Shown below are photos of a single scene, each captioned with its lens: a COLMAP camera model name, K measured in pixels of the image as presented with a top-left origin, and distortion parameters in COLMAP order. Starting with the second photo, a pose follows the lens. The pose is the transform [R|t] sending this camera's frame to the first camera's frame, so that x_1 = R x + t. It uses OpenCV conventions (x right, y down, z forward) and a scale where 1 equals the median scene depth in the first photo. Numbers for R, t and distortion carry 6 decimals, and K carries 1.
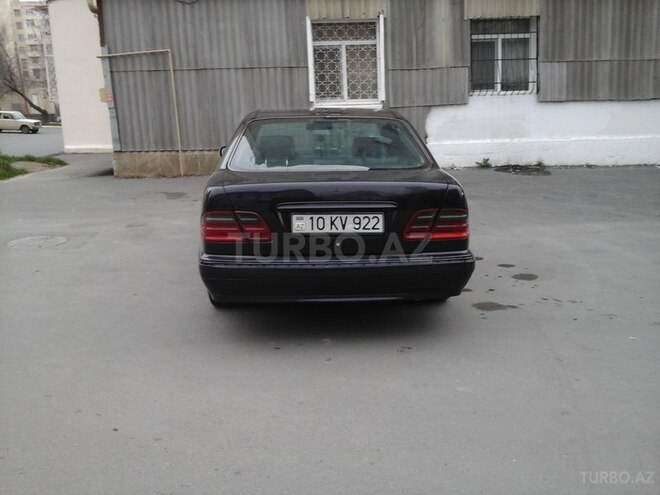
lens RADIAL K [[652.1, 0, 334.4], [0, 652.1, 245.4], [0, 0, 1]] dist [-0.010785, 0.000000]
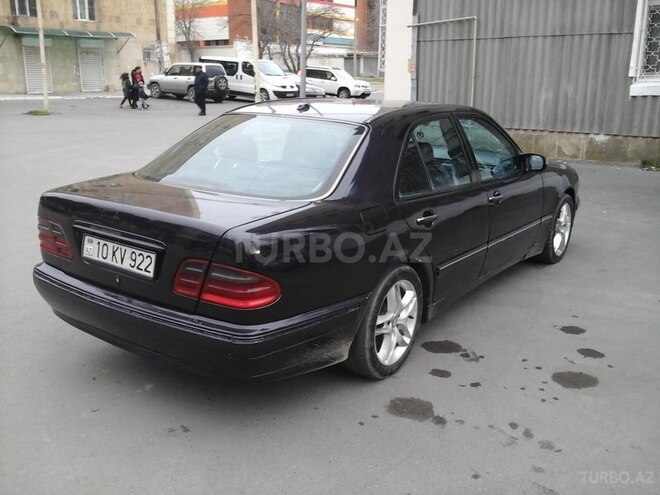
lens RADIAL K [[652.1, 0, 336.4], [0, 652.1, 245.6], [0, 0, 1]] dist [-0.010785, 0.000000]
pose [[0.778593, 0.178274, -0.601674, 0.202701], [-0.144233, 0.983968, 0.104902, -0.048933], [0.610729, 0.005105, 0.791823, 0.149314]]
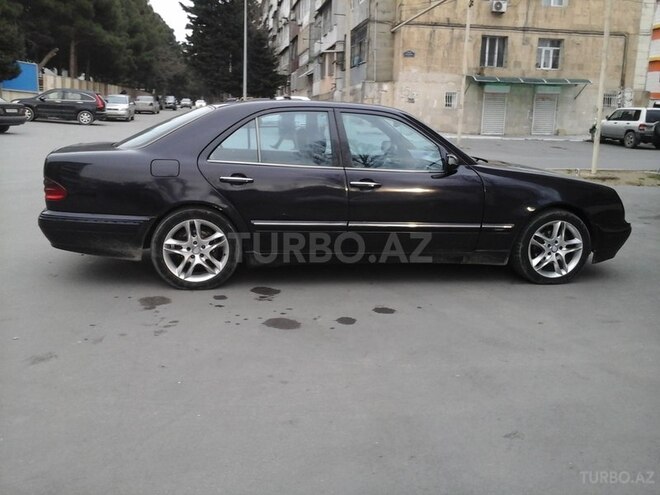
lens RADIAL K [[652.1, 0, 331.0], [0, 652.1, 246.3], [0, 0, 1]] dist [-0.010785, 0.000000]
pose [[0.127346, 0.208157, -0.969770, 0.433634], [-0.223411, 0.958625, 0.176427, -0.077712], [0.966370, 0.194189, 0.168582, 0.390582]]
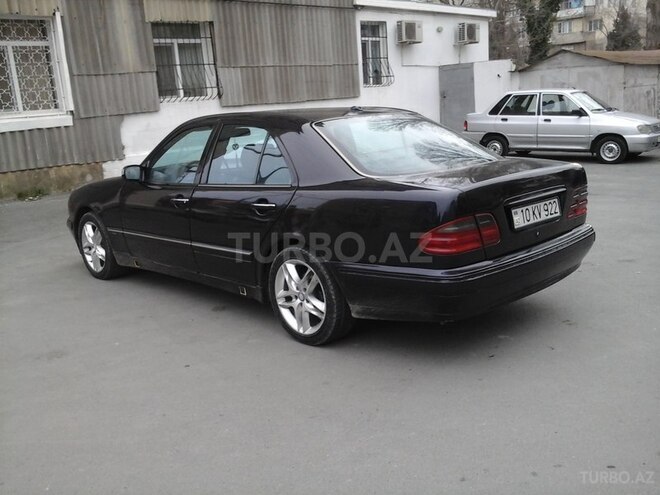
lens RADIAL K [[652.1, 0, 331.4], [0, 652.1, 253.0], [0, 0, 1]] dist [-0.010785, 0.000000]
pose [[0.757183, -0.173805, 0.629655, -0.249288], [0.177334, 0.982444, 0.057936, -0.024781], [-0.628670, 0.067790, 0.774712, 0.123295]]
